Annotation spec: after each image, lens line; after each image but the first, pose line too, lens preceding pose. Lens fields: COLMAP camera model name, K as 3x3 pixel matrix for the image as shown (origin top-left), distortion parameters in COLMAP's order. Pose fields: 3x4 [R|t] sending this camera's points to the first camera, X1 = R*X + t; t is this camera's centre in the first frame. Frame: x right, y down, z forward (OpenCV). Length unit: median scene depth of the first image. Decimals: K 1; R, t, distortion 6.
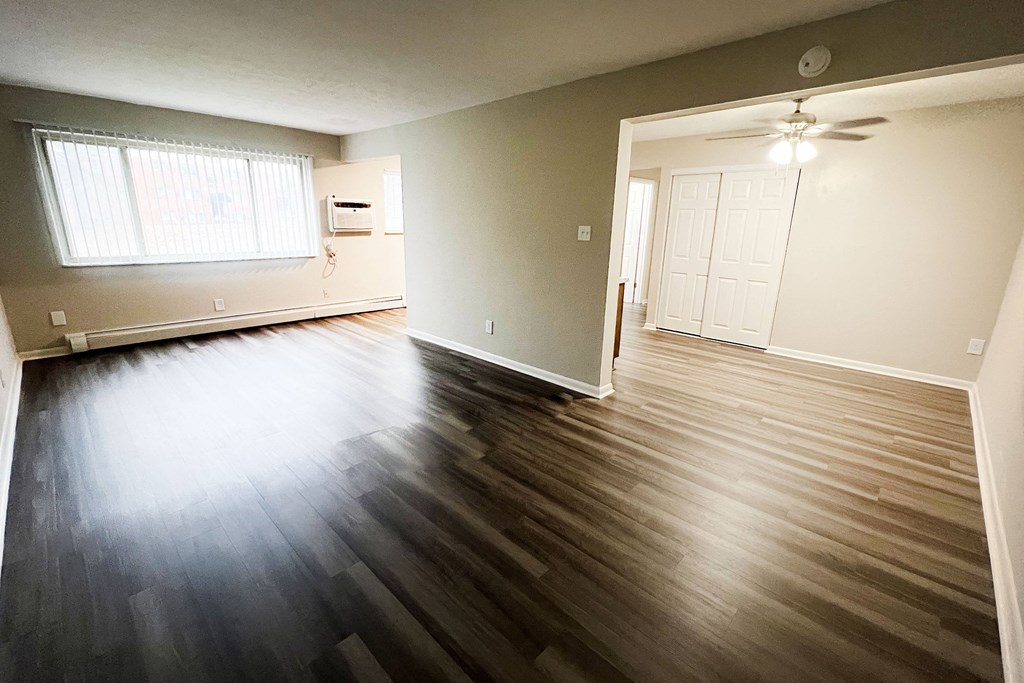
lens RADIAL K [[447.0, 0, 512.5], [0, 447.0, 339.8], [0, 0, 1]] dist [0.002413, 0.000479]
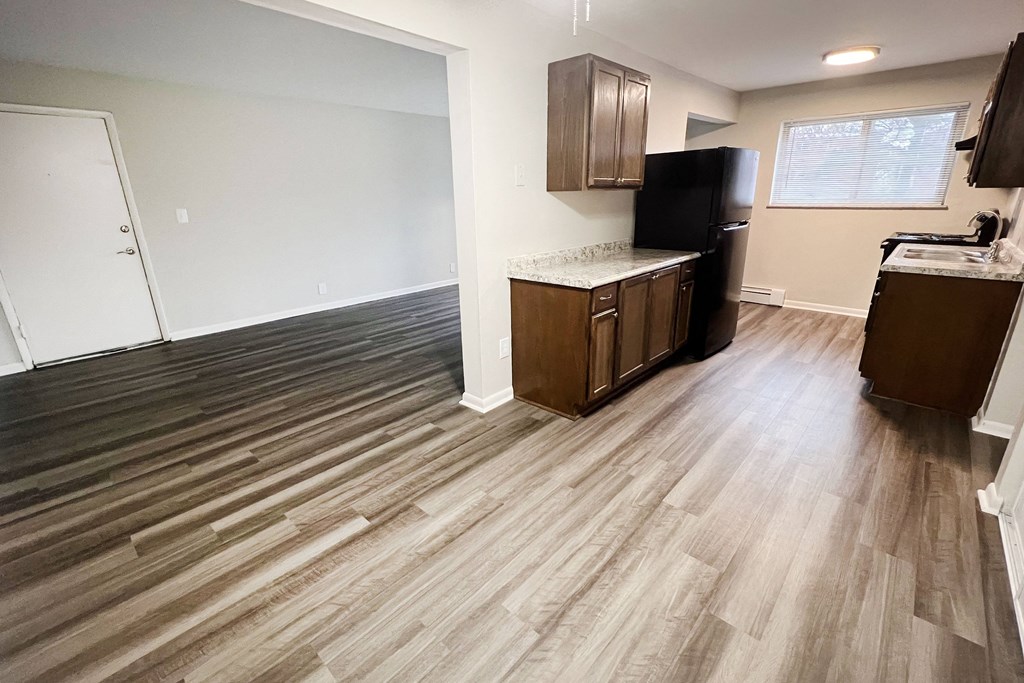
lens RADIAL K [[447.0, 0, 504.9], [0, 447.0, 340.6], [0, 0, 1]] dist [0.002413, 0.000479]
pose [[0.011205, 0.293742, -0.955819, 0.891133], [-0.242968, 0.928032, 0.282354, -0.218696], [0.969969, 0.229070, 0.081769, 0.900576]]
